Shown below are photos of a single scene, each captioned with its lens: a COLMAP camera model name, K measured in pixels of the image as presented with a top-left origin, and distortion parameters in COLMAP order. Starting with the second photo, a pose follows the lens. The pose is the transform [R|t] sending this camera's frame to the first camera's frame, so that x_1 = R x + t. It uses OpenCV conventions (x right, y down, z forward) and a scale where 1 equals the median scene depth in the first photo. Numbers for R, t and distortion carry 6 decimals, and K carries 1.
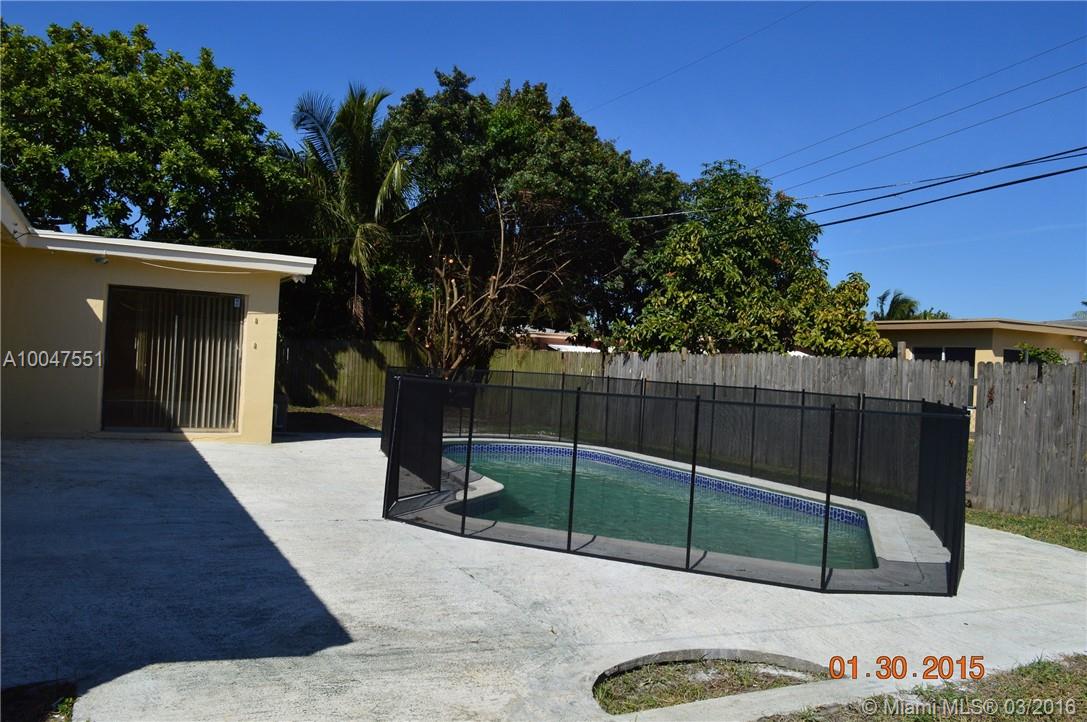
lens RADIAL K [[858.0, 0, 542.9], [0, 858.0, 360.2], [0, 0, 1]] dist [-0.015577, 0.011733]
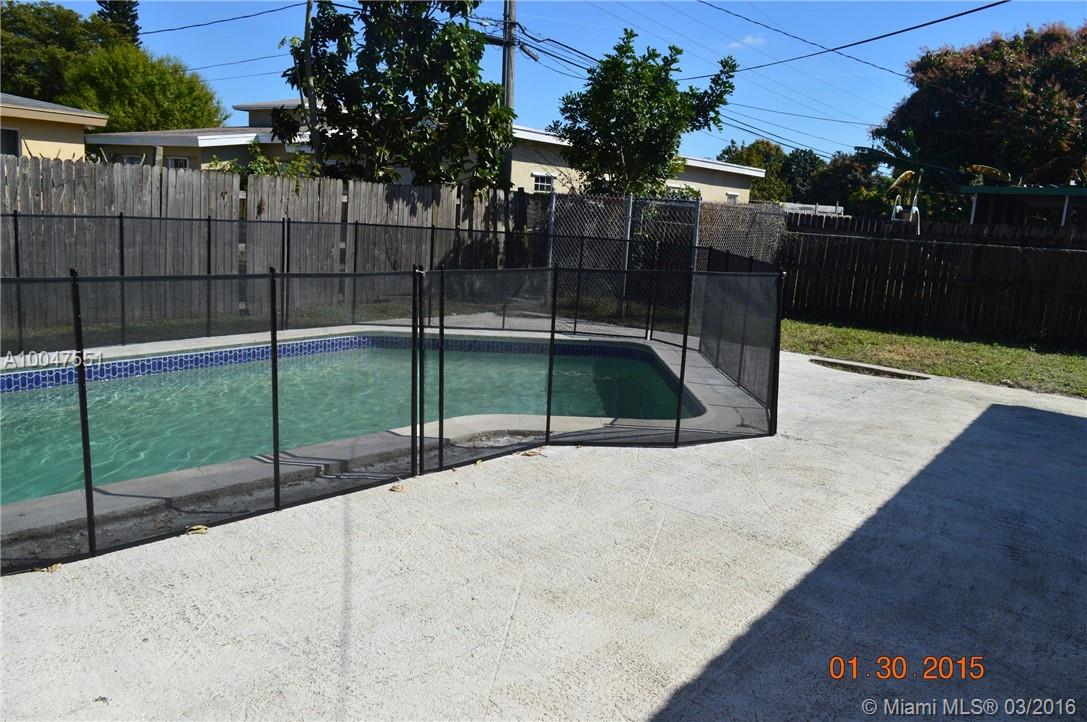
lens RADIAL K [[858.0, 0, 542.8], [0, 858.0, 359.1], [0, 0, 1]] dist [-0.015577, 0.011733]
pose [[-0.402068, -0.229672, 0.886336, -0.525028], [-0.072868, 0.972984, 0.219070, -0.029794], [-0.912705, 0.023496, -0.407942, 1.002826]]
